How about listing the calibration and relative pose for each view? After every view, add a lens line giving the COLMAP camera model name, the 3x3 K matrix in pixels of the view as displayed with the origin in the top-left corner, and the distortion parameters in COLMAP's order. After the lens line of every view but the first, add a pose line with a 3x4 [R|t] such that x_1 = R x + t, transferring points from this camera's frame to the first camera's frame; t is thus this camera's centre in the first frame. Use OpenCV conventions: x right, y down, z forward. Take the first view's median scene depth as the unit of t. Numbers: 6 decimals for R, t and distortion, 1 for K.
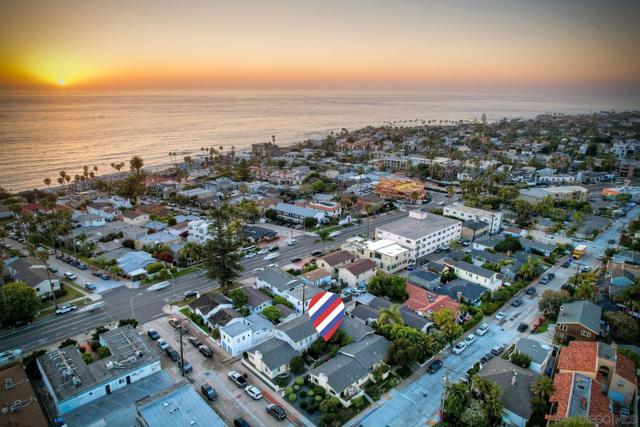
lens RADIAL K [[421.2, 0, 320.0], [0, 421.2, 213.5], [0, 0, 1]] dist [-0.080880, 0.079089]
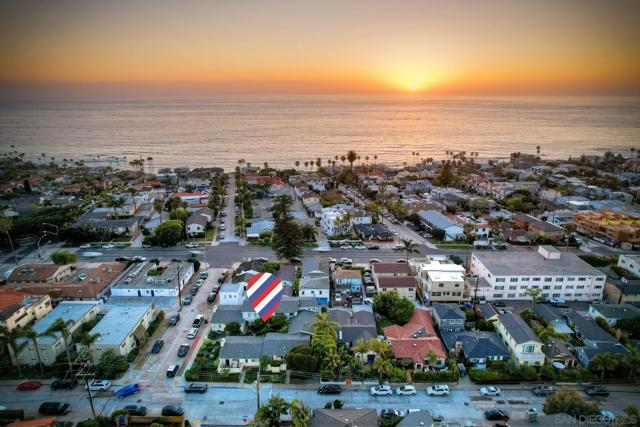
lens RADIAL K [[411.7, 0, 320.0], [0, 411.7, 221.7], [0, 0, 1]] dist [-0.079271, 0.075818]
pose [[0.725123, 0.200326, -0.658837, 0.568603], [-0.192047, 0.977620, 0.085886, -0.049762], [0.661298, 0.064249, 0.747367, 0.210022]]
